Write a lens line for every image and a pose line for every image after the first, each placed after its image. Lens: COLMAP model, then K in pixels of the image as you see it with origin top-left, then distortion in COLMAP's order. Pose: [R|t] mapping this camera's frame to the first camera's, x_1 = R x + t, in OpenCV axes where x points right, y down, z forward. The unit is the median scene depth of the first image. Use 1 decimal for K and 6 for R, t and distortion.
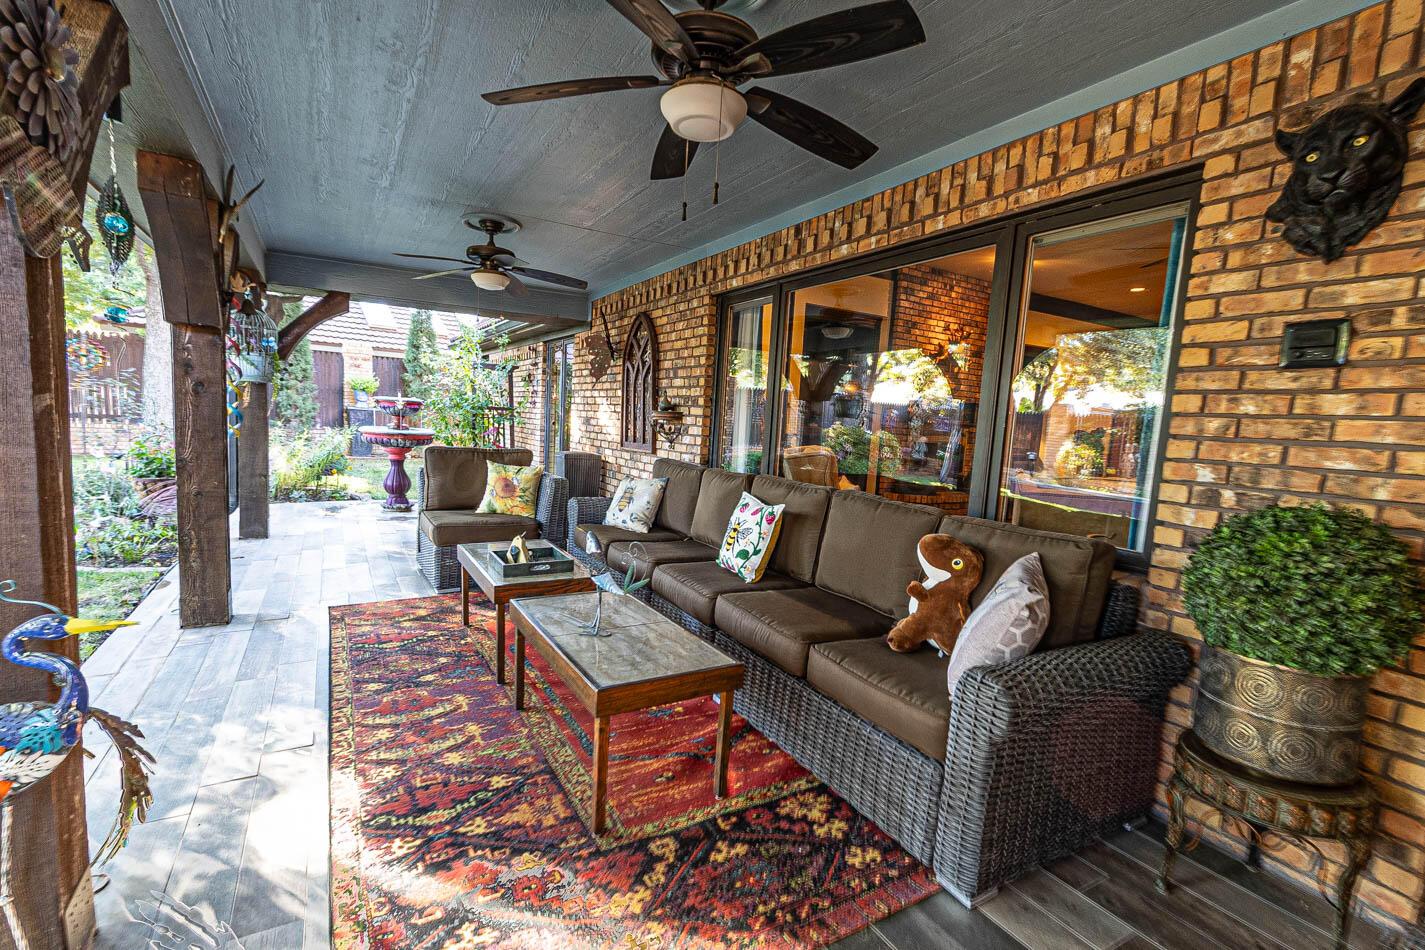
lens RADIAL K [[650.5, 0, 700.9], [0, 650.5, 493.5], [0, 0, 1]] dist [0.000835, -0.000148]
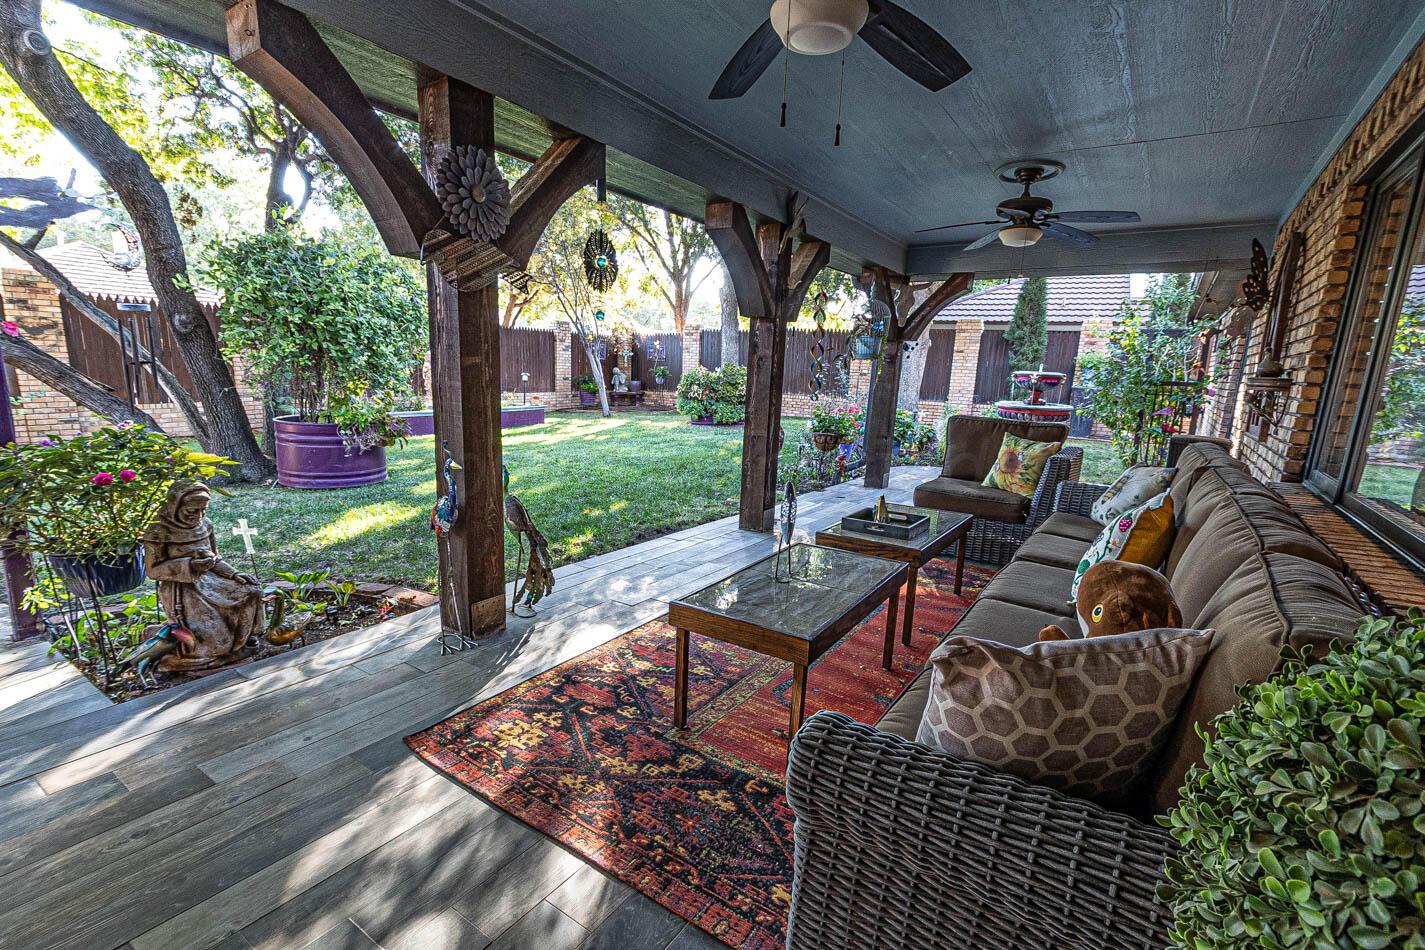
lens RADIAL K [[650.5, 0, 700.9], [0, 650.5, 493.5], [0, 0, 1]] dist [0.000835, -0.000148]
pose [[0.436484, 0.144728, -0.887995, 0.246871], [-0.124486, 0.987199, 0.099707, -0.002046], [0.891059, 0.067022, 0.448913, 0.145951]]
